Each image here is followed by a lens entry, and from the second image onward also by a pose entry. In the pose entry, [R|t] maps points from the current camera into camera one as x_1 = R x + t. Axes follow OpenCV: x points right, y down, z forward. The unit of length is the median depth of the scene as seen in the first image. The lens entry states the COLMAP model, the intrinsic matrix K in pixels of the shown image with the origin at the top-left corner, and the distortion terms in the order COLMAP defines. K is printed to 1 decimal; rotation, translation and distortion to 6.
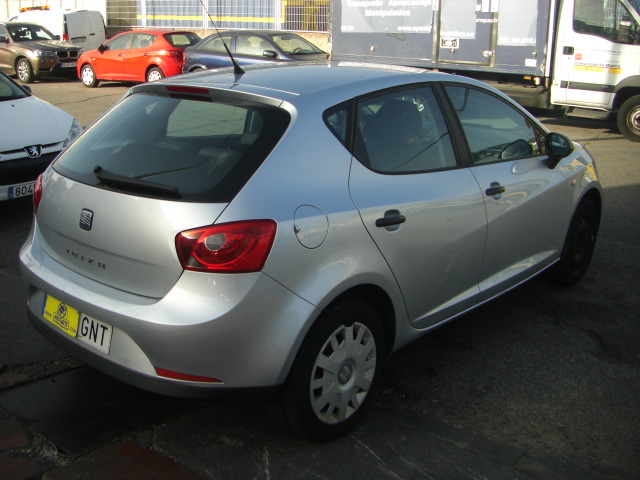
lens RADIAL K [[728.5, 0, 286.4], [0, 728.5, 209.8], [0, 0, 1]] dist [-0.183572, 0.124044]
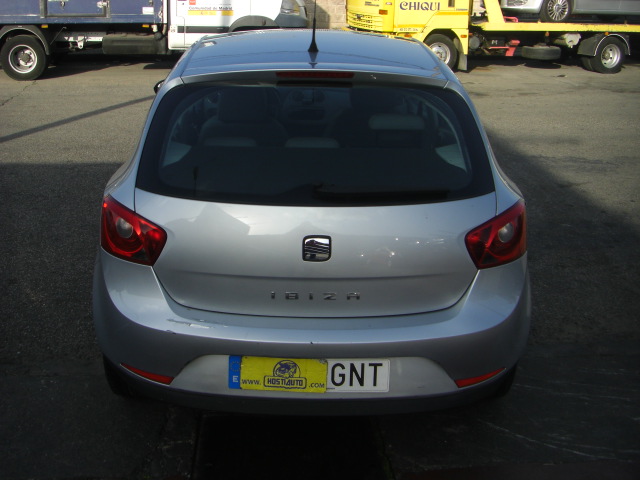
lens RADIAL K [[728.5, 0, 286.4], [0, 728.5, 209.8], [0, 0, 1]] dist [-0.183572, 0.124044]
pose [[0.738452, -0.212433, 0.639970, -0.222398], [0.162362, 0.977172, 0.137017, -0.039683], [-0.654467, 0.002726, 0.756085, 0.111548]]
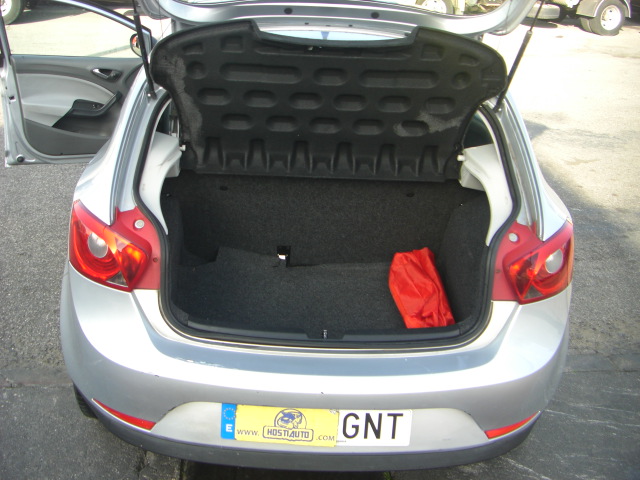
lens RADIAL K [[728.5, 0, 286.4], [0, 728.5, 209.8], [0, 0, 1]] dist [-0.183572, 0.124044]
pose [[0.725660, -0.241550, 0.644260, -0.197726], [0.131473, 0.967777, 0.214760, -0.054141], [-0.675376, -0.071140, 0.734035, 0.148161]]
